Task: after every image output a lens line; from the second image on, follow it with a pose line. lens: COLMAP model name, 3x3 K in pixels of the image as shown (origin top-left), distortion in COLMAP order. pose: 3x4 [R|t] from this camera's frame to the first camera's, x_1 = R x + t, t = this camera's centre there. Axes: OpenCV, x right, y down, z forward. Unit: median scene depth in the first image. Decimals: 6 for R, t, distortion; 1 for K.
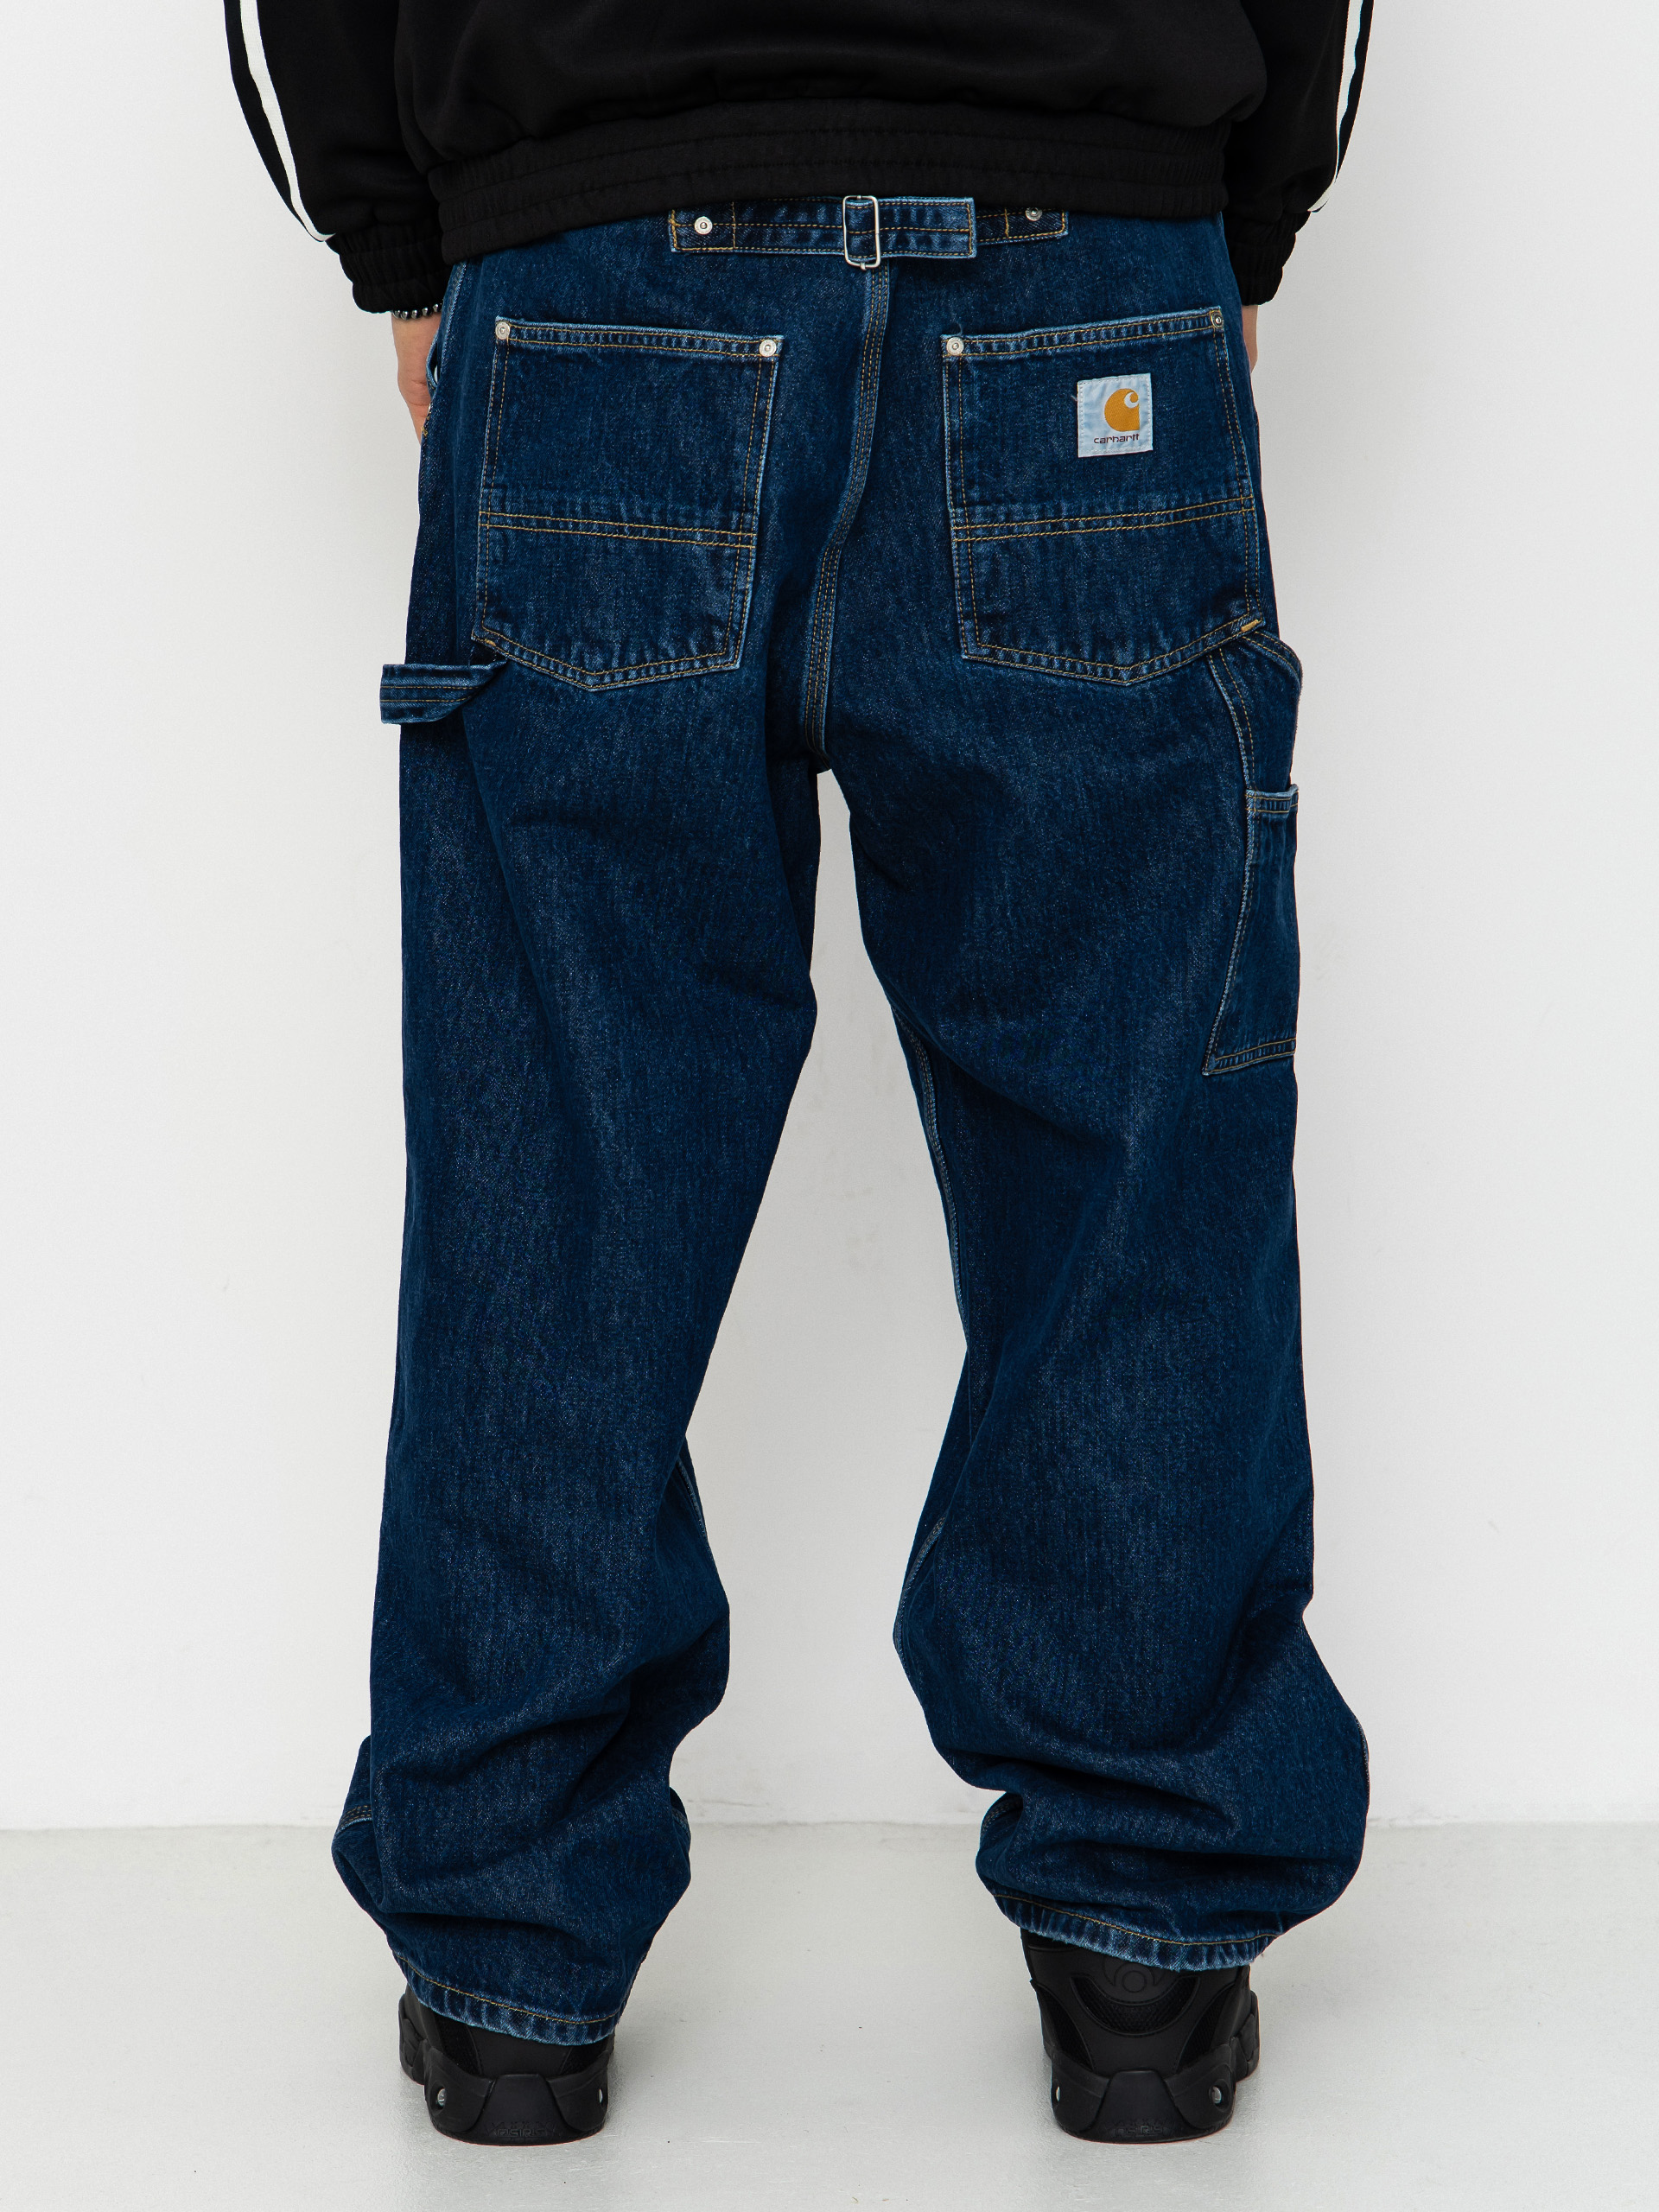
lens RADIAL K [[5074.8, 0, 829.5], [0, 5074.8, 1106.0], [0, 0, 1]] dist [-0.374574, -0.163016]
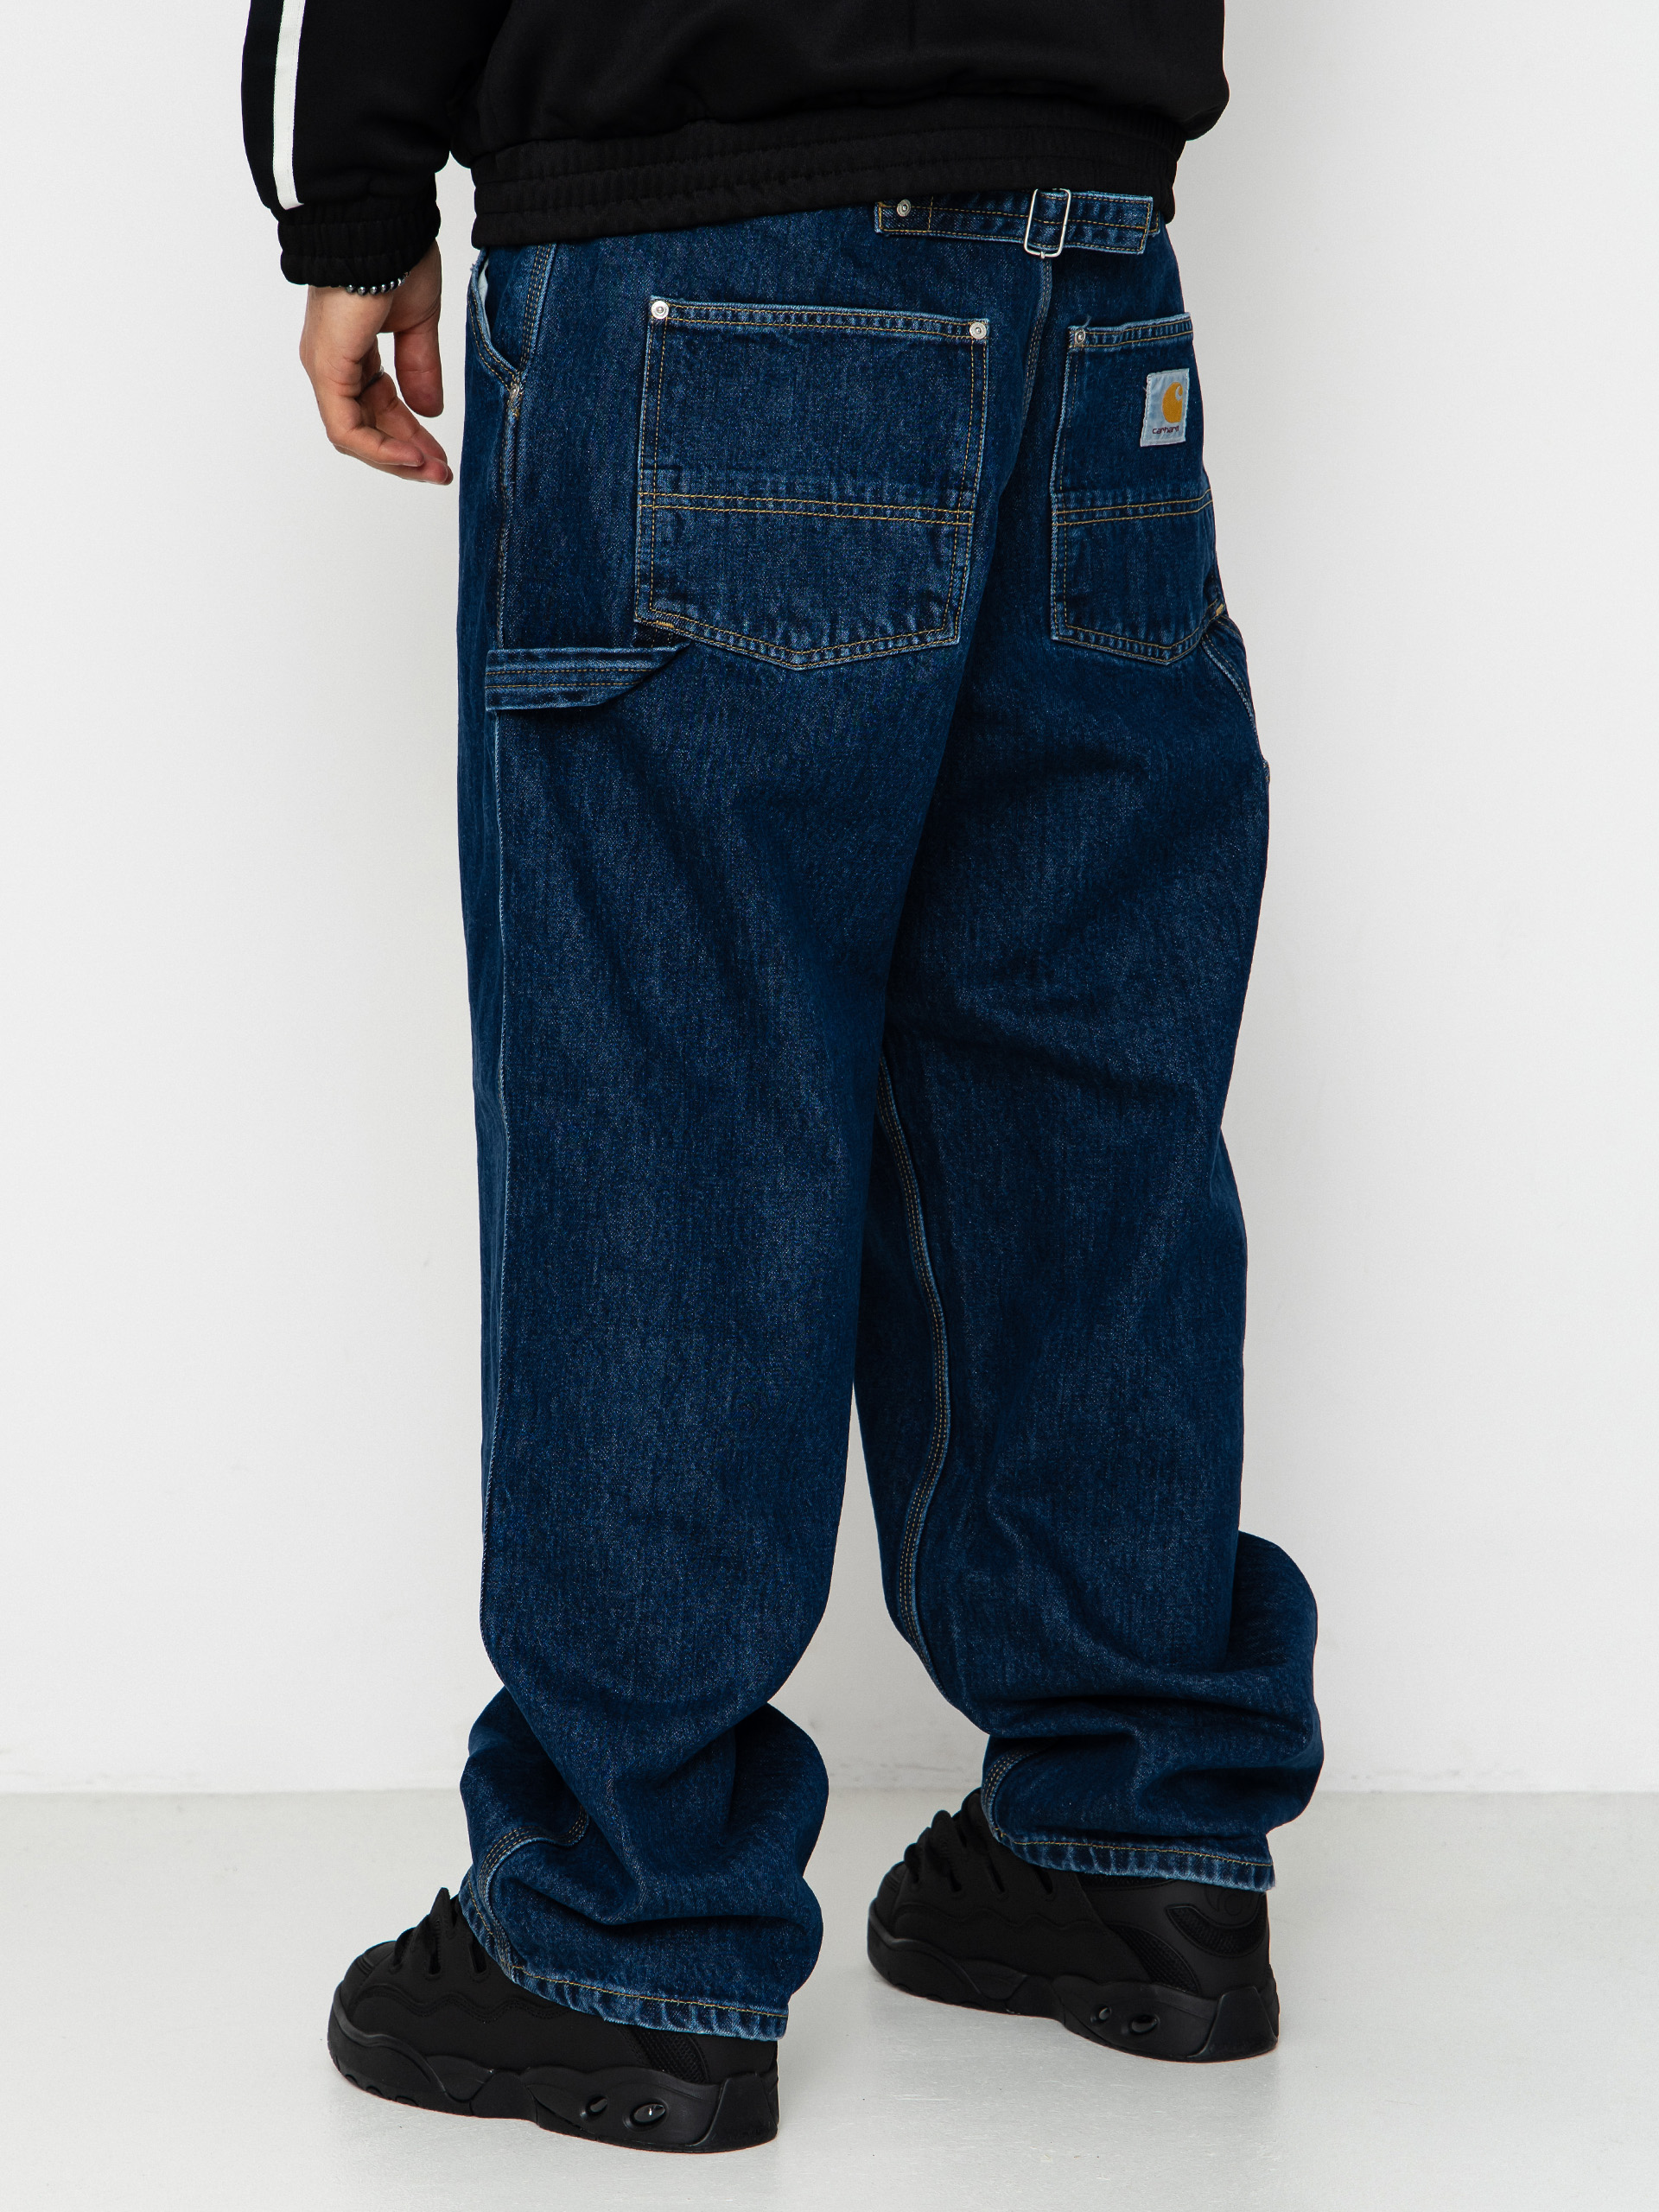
lens RADIAL K [[4974.0, 0, 828.8], [0, 4974.0, 1035.1], [0, 0, 1]] dist [0.055135, -7.405729]
pose [[0.864720, -0.046262, 0.500120, -0.540443], [0.069146, 0.997233, -0.027309, 0.018043], [-0.497472, 0.058196, 0.865526, 0.142906]]
